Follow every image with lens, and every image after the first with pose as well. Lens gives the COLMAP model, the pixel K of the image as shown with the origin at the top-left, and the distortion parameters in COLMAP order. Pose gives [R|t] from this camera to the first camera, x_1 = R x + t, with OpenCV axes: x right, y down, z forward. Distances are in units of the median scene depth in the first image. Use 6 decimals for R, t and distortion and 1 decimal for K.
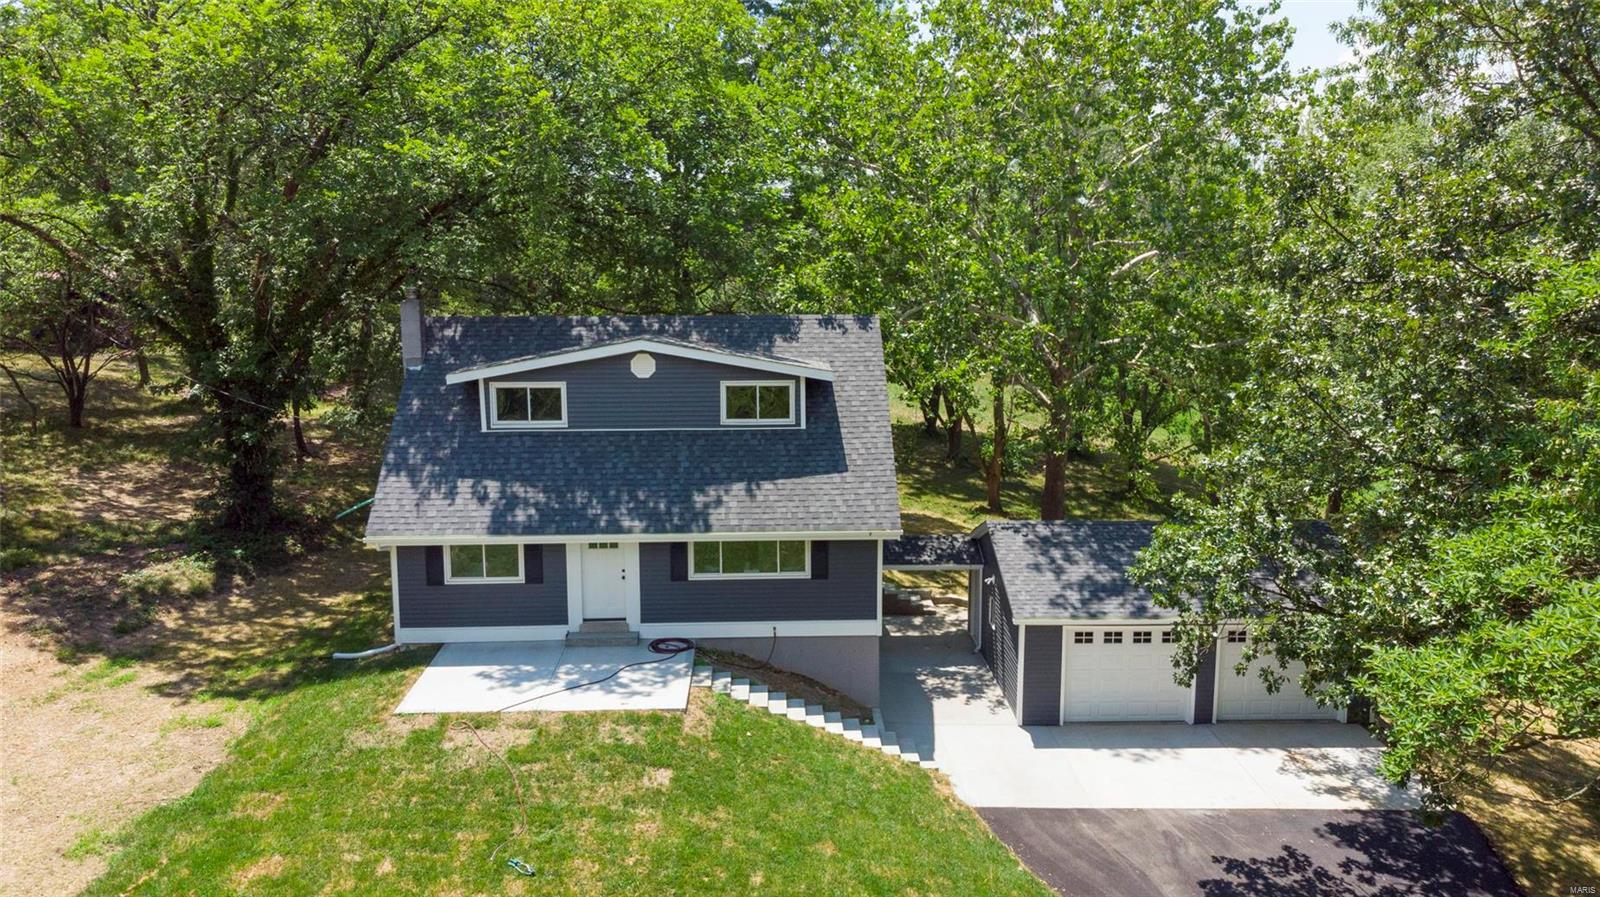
lens RADIAL K [[1176.8, 0, 804.6], [0, 1176.8, 448.5], [0, 0, 1]] dist [0.014055, 0.005863]
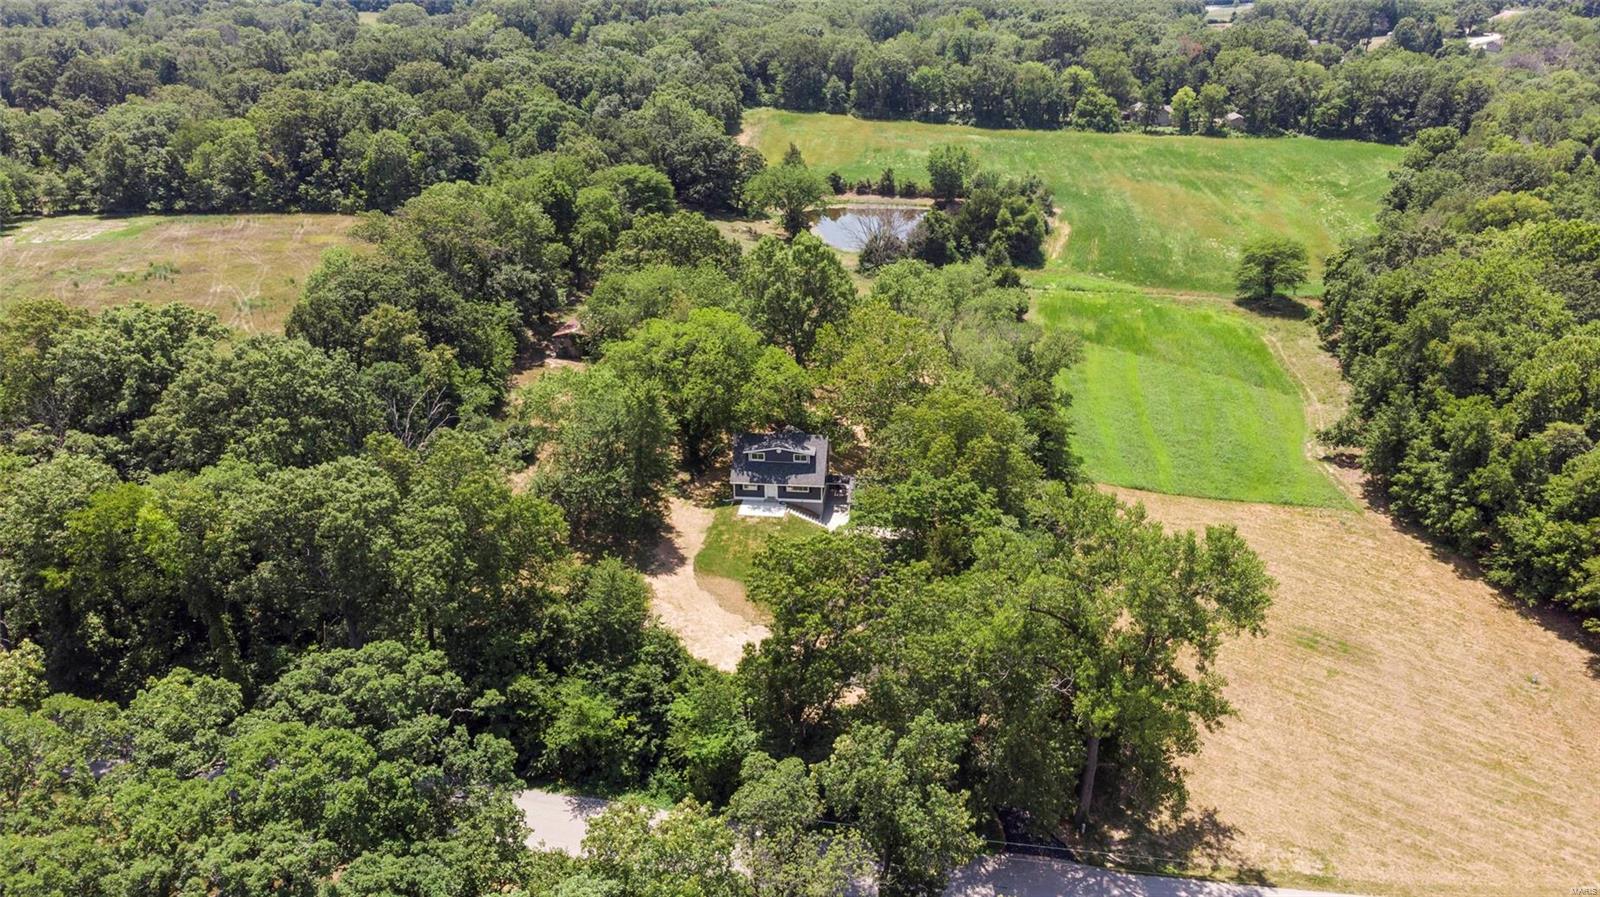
lens RADIAL K [[1176.8, 0, 801.4], [0, 1176.8, 448.6], [0, 0, 1]] dist [0.014055, 0.005863]
pose [[0.985842, 0.052295, -0.159311, 0.829920], [-0.015040, 0.973870, 0.226610, -1.321254], [0.166999, -0.221005, 0.960868, -4.189836]]
